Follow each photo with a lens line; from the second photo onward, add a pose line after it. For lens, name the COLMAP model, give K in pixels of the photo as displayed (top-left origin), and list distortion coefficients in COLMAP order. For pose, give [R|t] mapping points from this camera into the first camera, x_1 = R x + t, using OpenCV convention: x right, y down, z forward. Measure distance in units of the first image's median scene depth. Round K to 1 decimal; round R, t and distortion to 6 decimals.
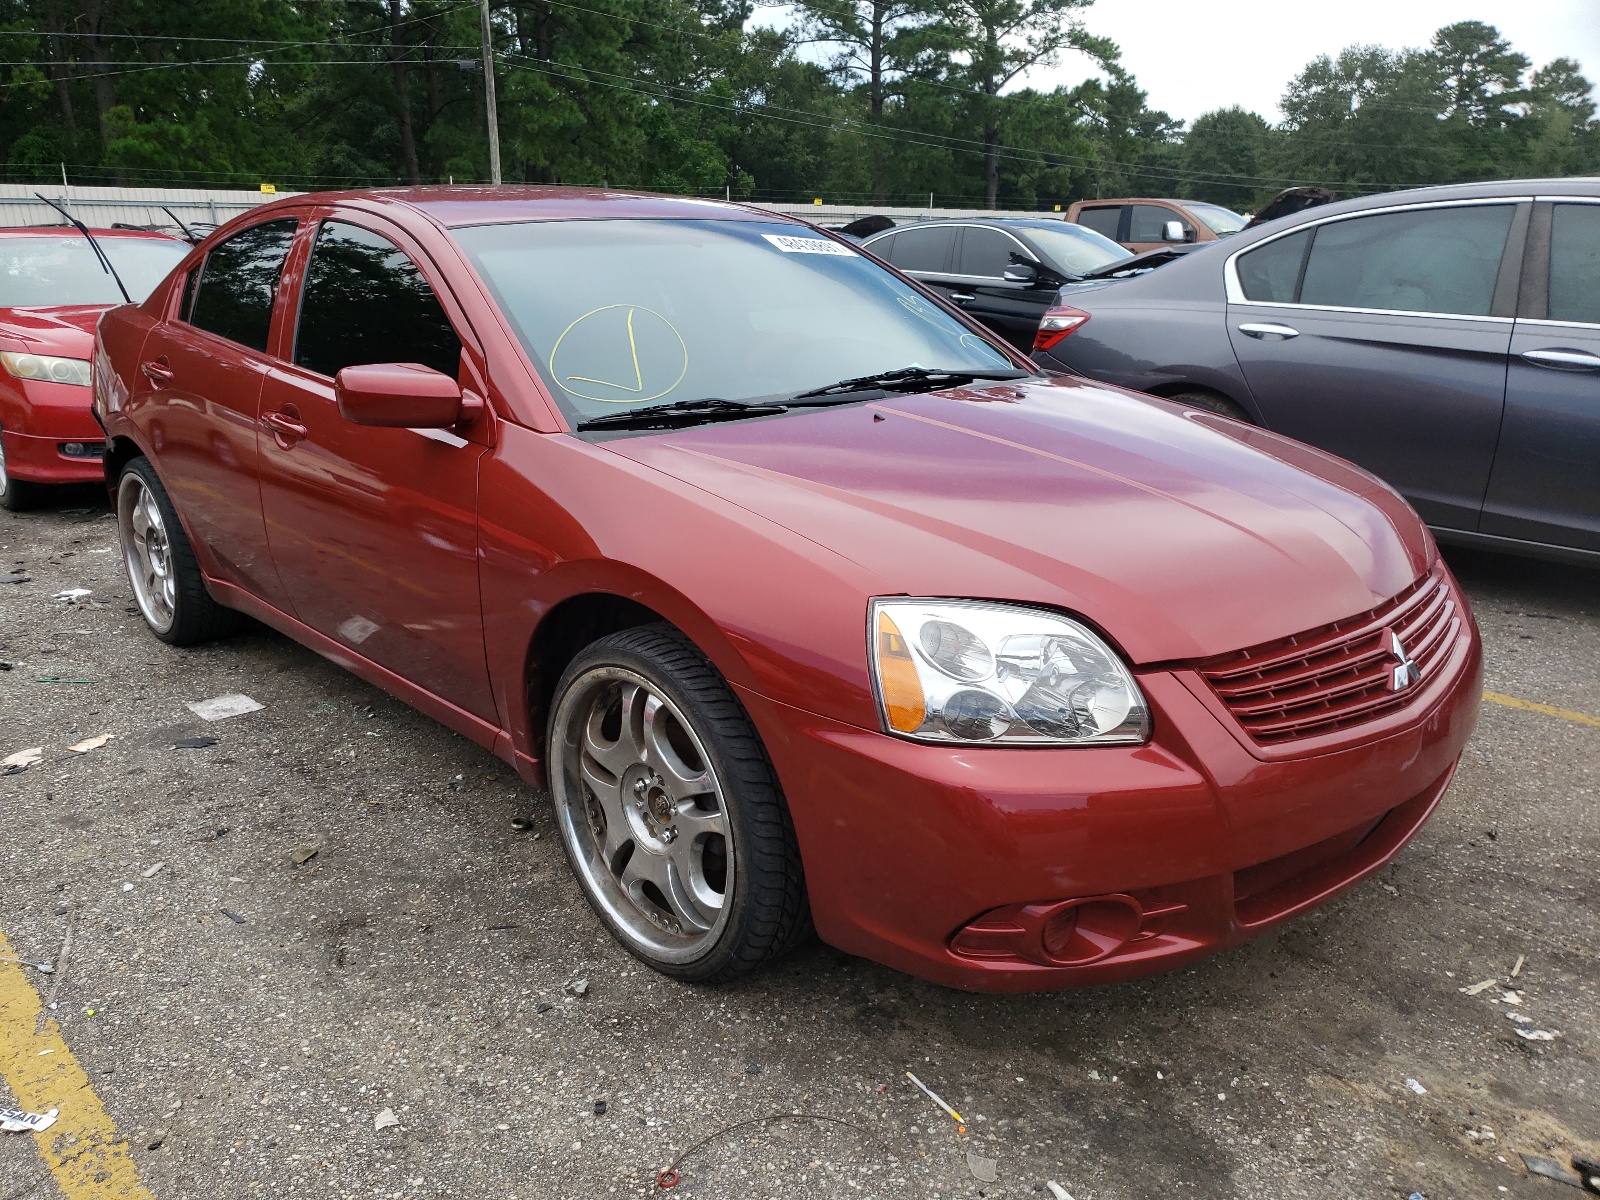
lens RADIAL K [[1209.8, 0, 771.2], [0, 1209.8, 607.5], [0, 0, 1]] dist [-0.011186, 0.047301]
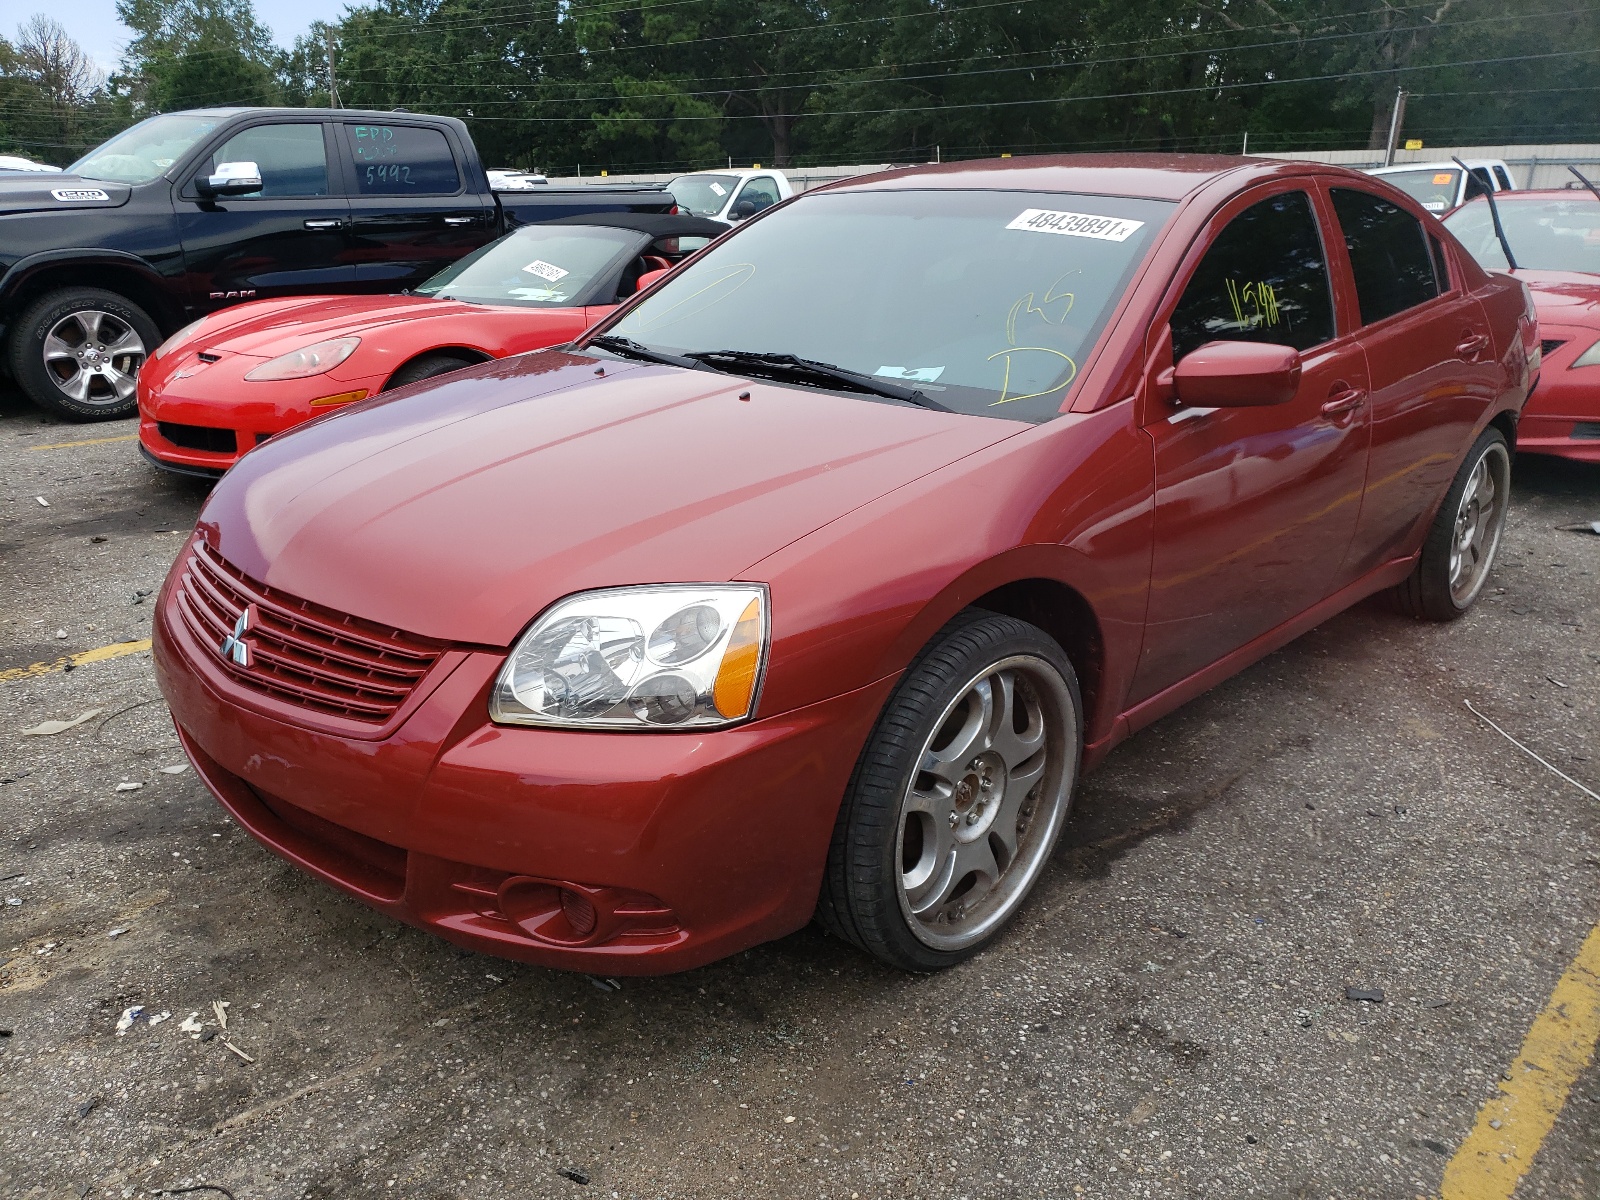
lens RADIAL K [[1209.8, 0, 771.2], [0, 1209.8, 607.5], [0, 0, 1]] dist [-0.011186, 0.047301]
pose [[0.073007, 0.313268, -0.946854, 1.306751], [-0.286810, 0.915878, 0.280905, -0.334259], [0.955202, 0.251059, 0.156714, 1.102045]]
